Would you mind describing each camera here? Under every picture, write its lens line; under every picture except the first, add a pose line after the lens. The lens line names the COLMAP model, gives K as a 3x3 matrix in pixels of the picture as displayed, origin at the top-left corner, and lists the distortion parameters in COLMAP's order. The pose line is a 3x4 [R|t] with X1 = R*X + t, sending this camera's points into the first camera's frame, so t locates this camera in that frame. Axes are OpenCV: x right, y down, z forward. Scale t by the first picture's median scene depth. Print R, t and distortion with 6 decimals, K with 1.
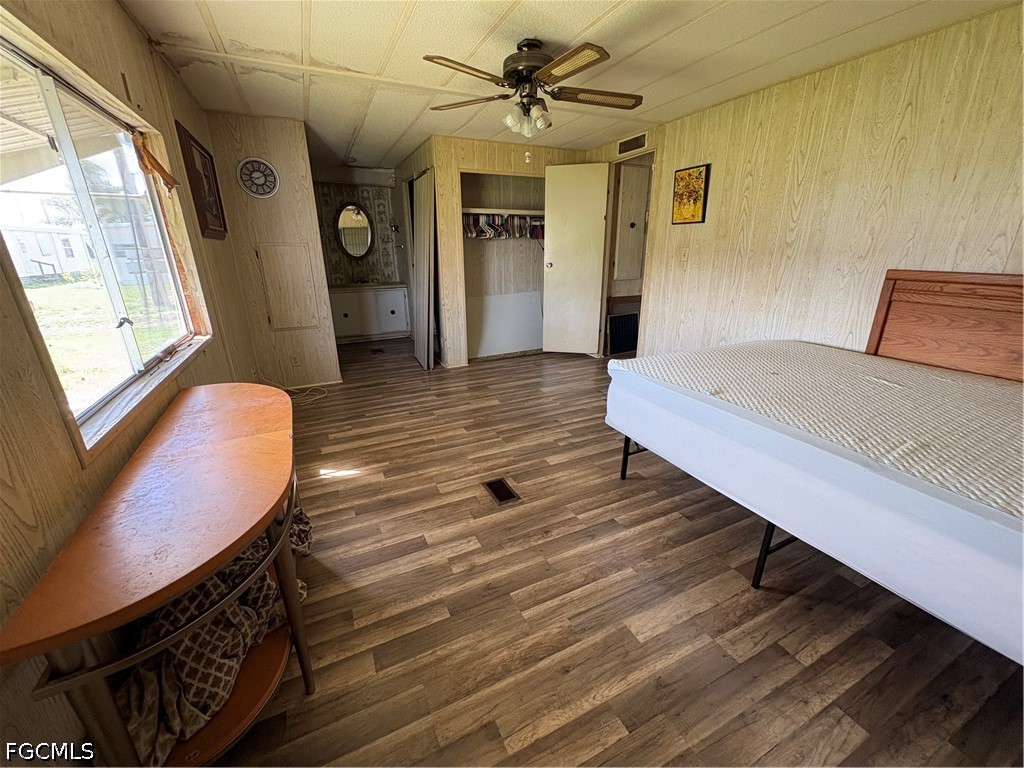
lens RADIAL K [[412.4, 0, 511.7], [0, 412.4, 386.9], [0, 0, 1]] dist [0.003874, 0.000009]
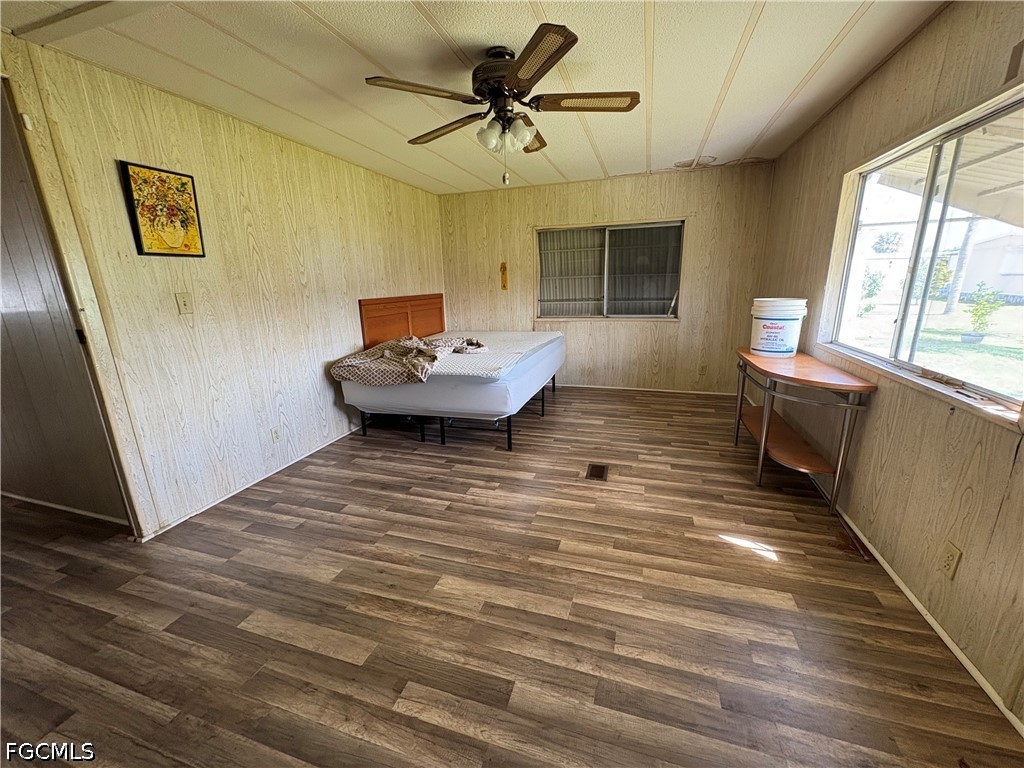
lens RADIAL K [[412.4, 0, 510.2], [0, 412.4, 385.6], [0, 0, 1]] dist [0.003874, 0.000009]
pose [[-0.726956, -0.145913, 0.671003, -0.525016], [0.251984, 0.852310, 0.458336, -0.500729], [-0.638780, 0.502272, -0.582824, 1.475306]]
